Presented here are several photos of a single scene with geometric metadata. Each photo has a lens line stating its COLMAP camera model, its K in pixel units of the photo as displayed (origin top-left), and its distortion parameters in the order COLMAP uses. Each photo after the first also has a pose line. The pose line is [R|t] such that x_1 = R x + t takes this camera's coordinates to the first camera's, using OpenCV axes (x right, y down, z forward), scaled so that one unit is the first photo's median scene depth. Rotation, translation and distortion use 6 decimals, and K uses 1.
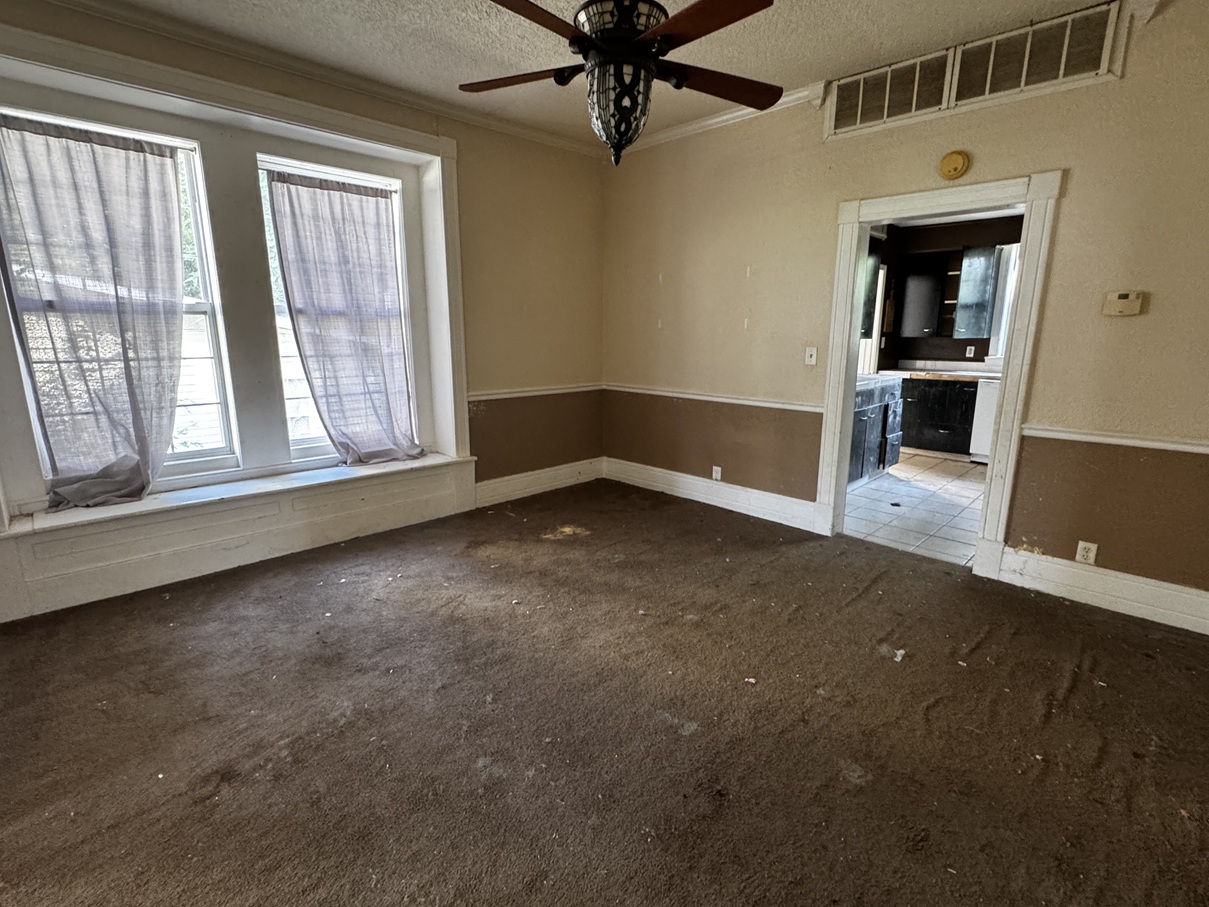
lens RADIAL K [[570.9, 0, 595.8], [0, 570.9, 453.5], [0, 0, 1]] dist [-0.001208, 0.000148]
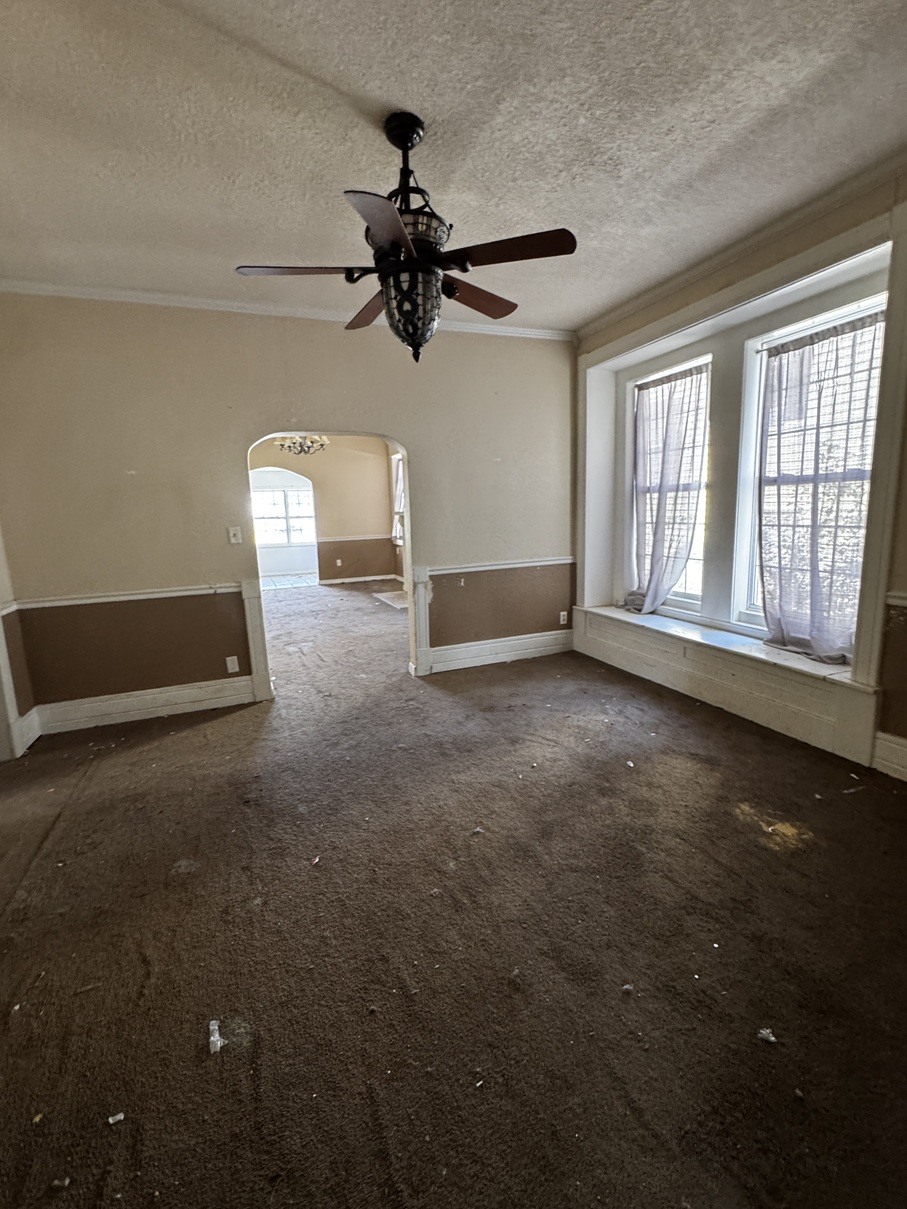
lens RADIAL K [[535.9, 0, 461.9], [0, 535.9, 602.8], [0, 0, 1]] dist [-0.003182, 0.000855]
pose [[-0.372004, 0.167599, -0.912975, 0.673882], [-0.162925, 0.956506, 0.241976, -0.213953], [0.913821, 0.238762, -0.328518, 1.008275]]
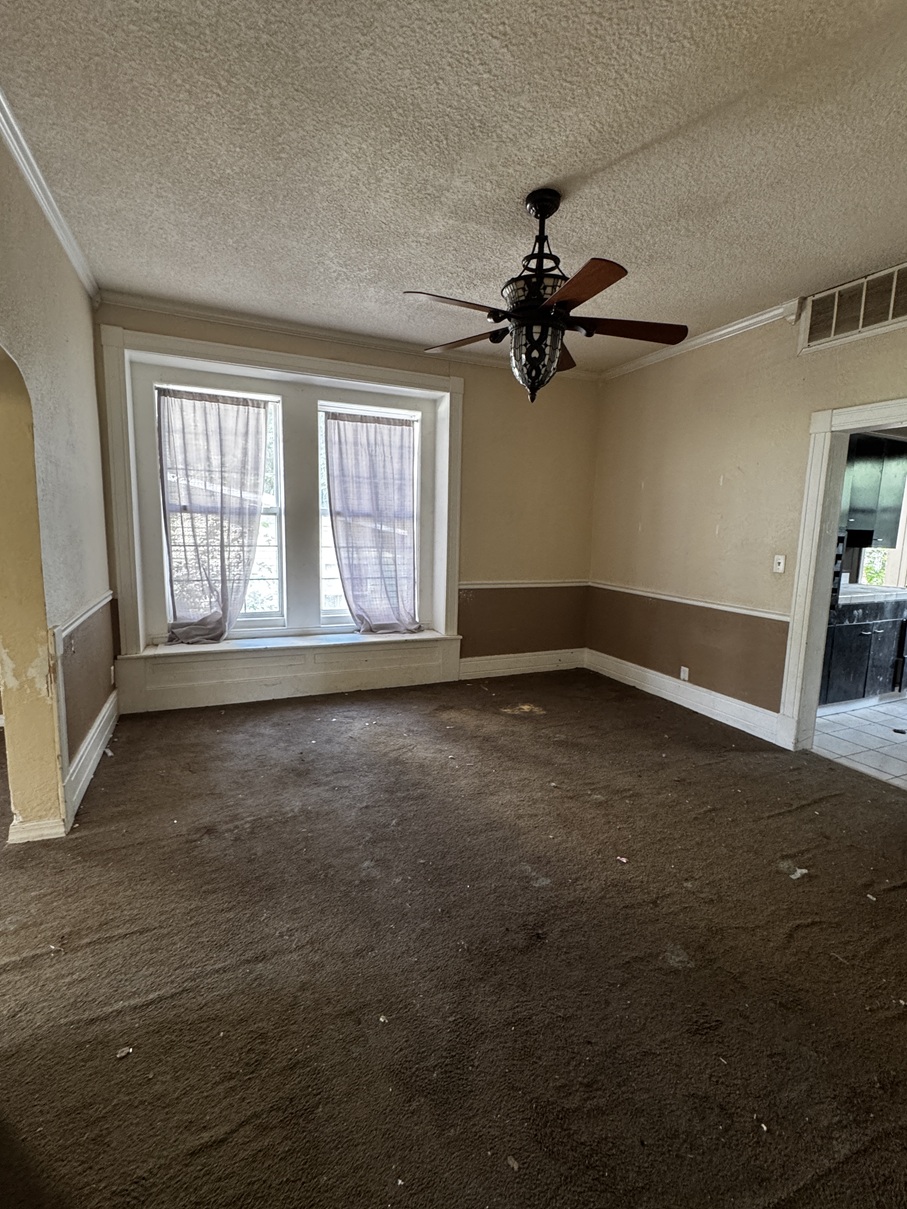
lens RADIAL K [[535.9, 0, 452.4], [0, 535.9, 603.9], [0, 0, 1]] dist [-0.003182, 0.000855]
pose [[0.936326, 0.069335, -0.344218, 0.200418], [-0.093916, 0.994046, -0.055239, 0.003531], [0.338338, 0.084050, 0.937263, -0.066154]]
